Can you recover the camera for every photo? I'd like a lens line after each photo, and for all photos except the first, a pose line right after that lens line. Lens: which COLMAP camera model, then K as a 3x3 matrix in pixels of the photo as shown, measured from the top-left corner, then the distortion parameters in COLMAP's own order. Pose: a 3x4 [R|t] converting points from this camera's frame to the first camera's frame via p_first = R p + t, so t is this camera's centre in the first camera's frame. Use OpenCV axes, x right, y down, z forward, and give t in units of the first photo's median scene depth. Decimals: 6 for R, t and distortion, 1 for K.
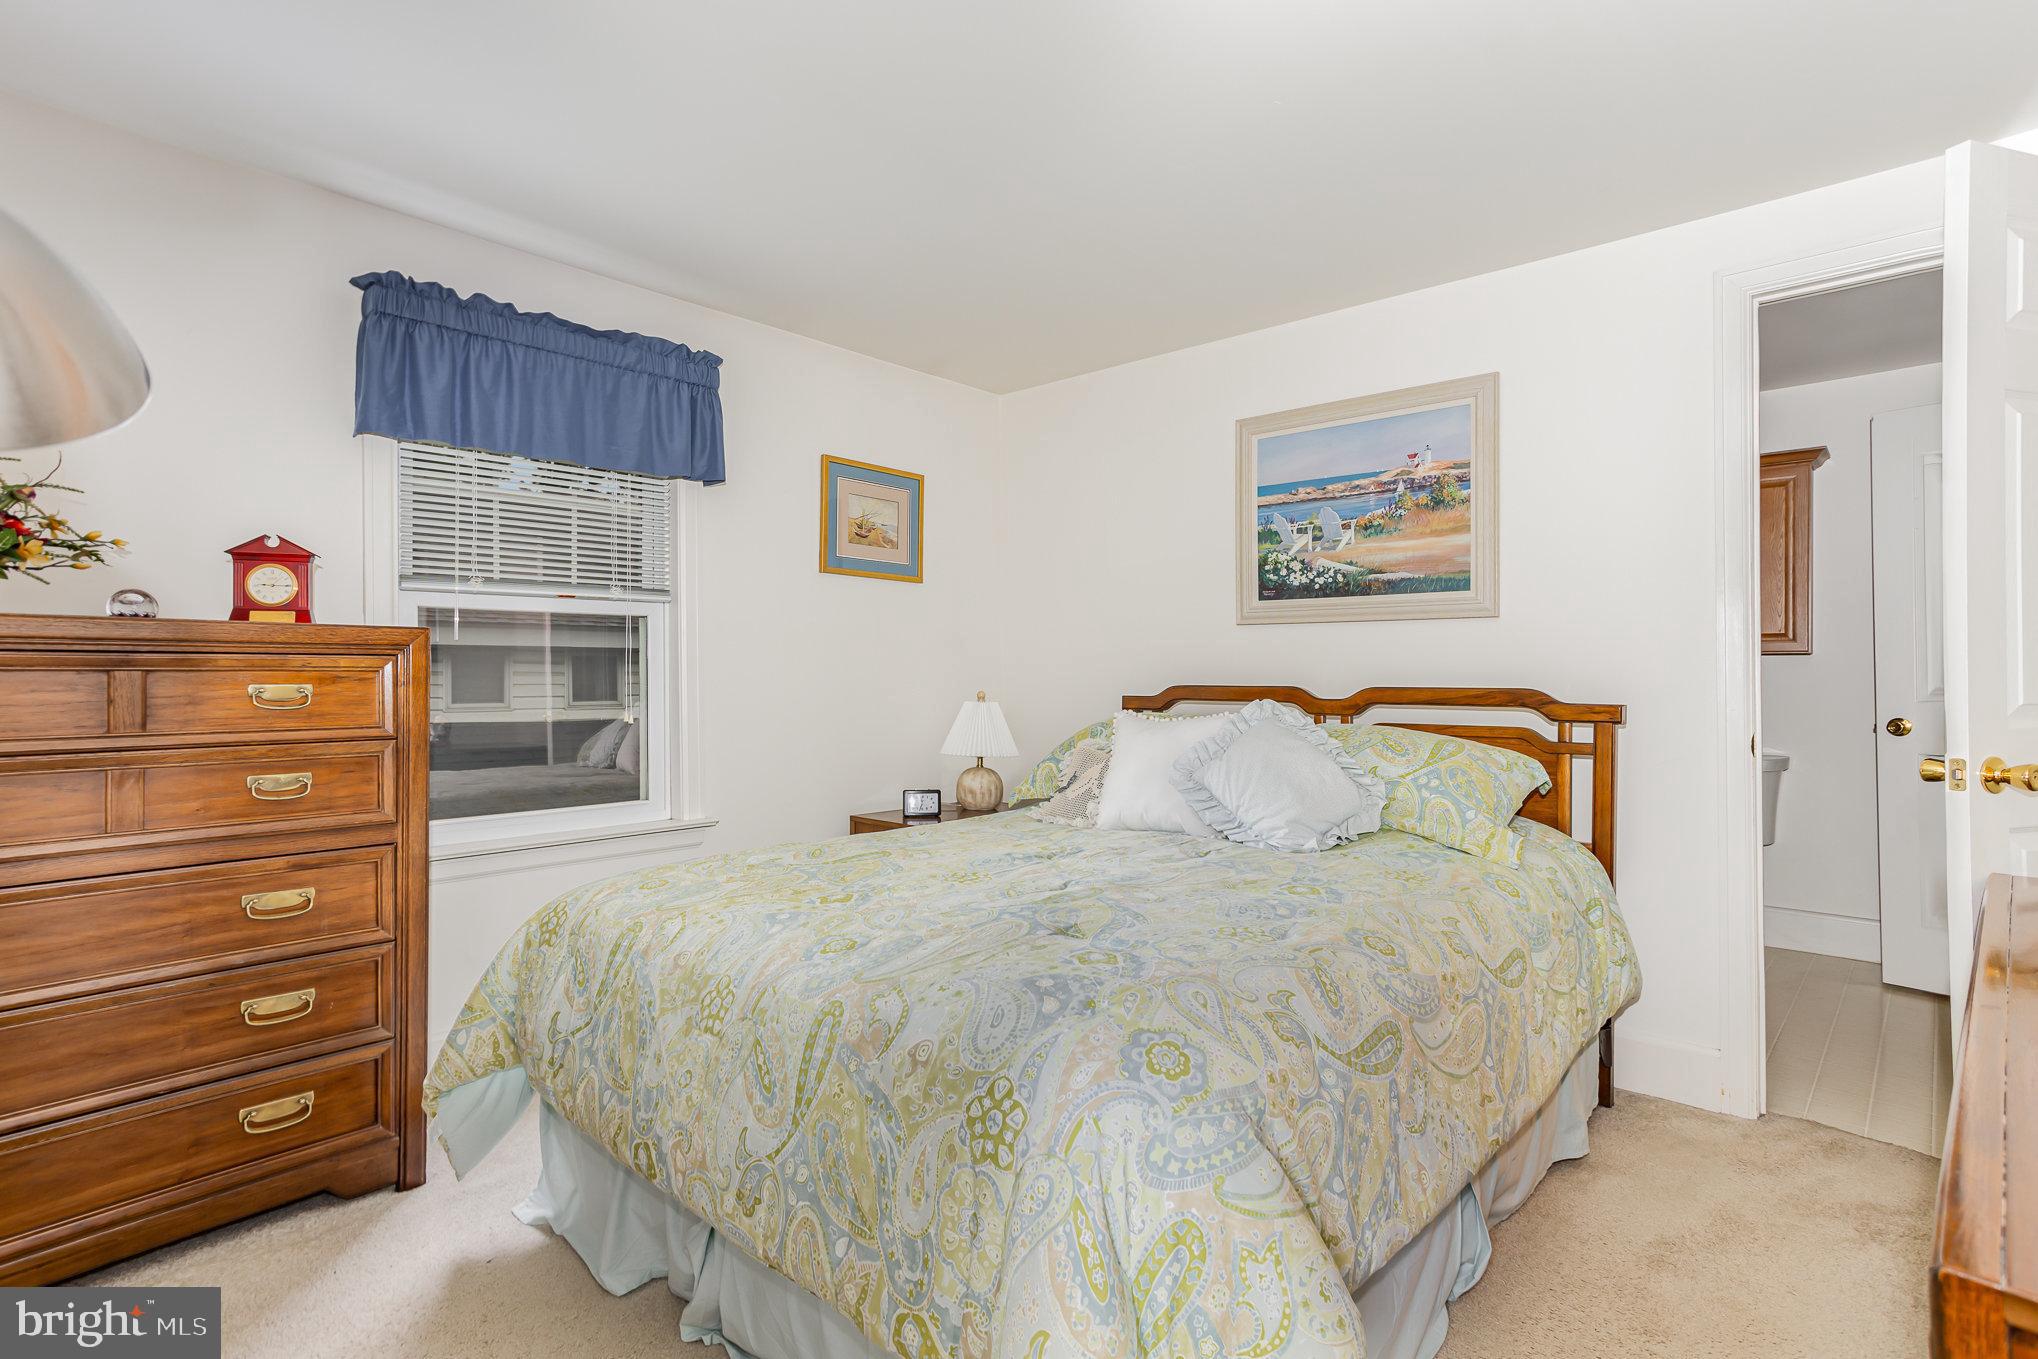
lens RADIAL K [[976.1, 0, 1025.3], [0, 976.1, 680.2], [0, 0, 1]] dist [-0.008835, 0.004438]
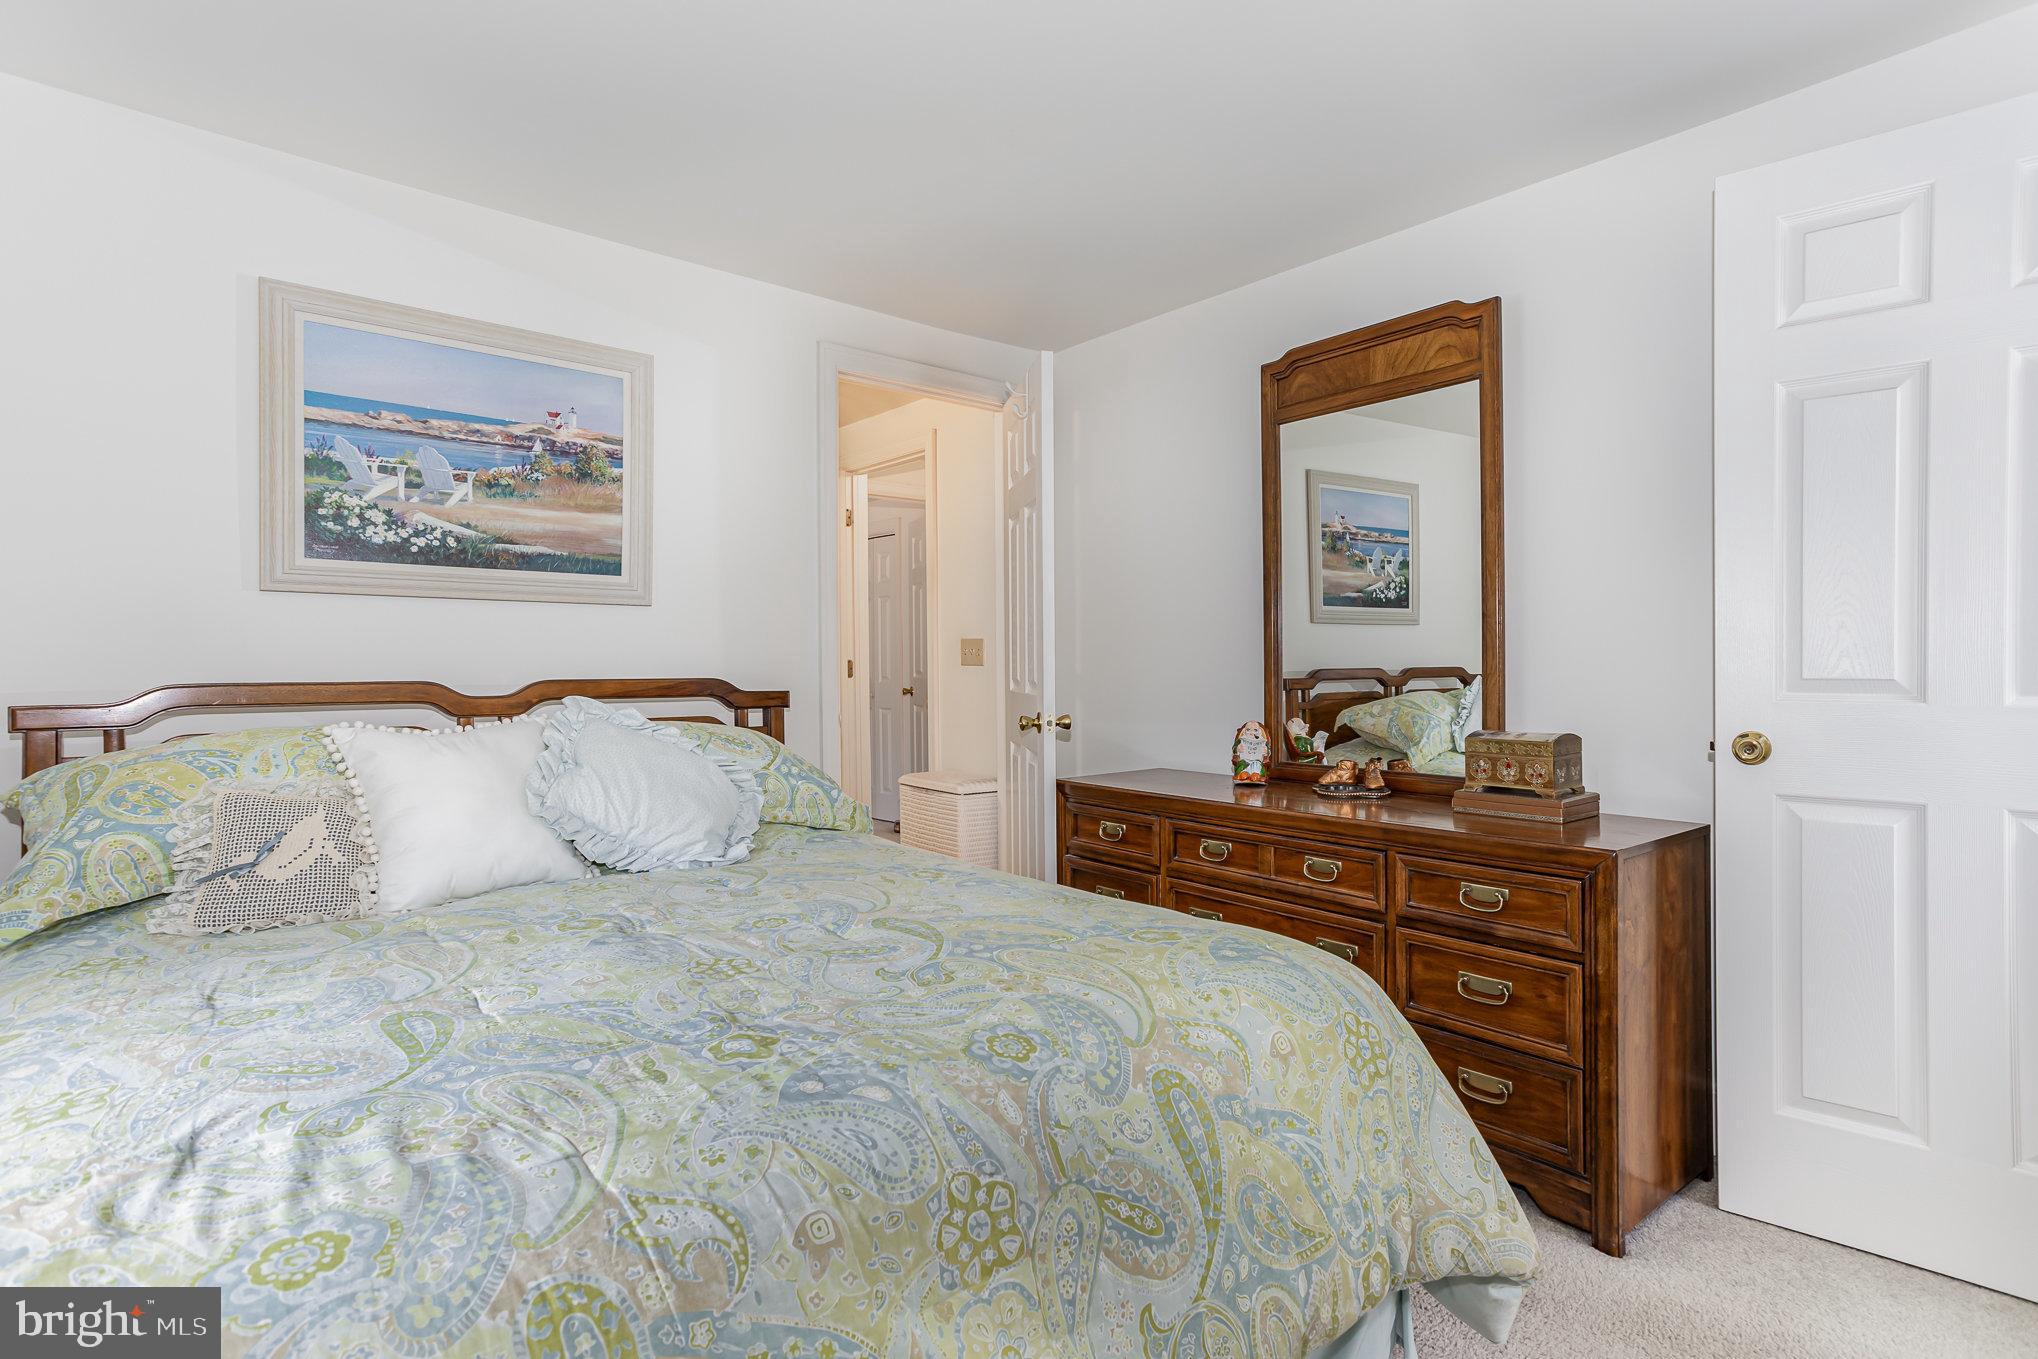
lens RADIAL K [[1071.0, 0, 1020.9], [0, 1071.0, 668.8], [0, 0, 1]] dist [-0.016977, 0.000074]
pose [[0.112469, -0.003258, 0.993650, -0.492006], [0.009007, 0.999957, 0.002259, -0.000877], [-0.993614, 0.008696, 0.112494, 0.465422]]
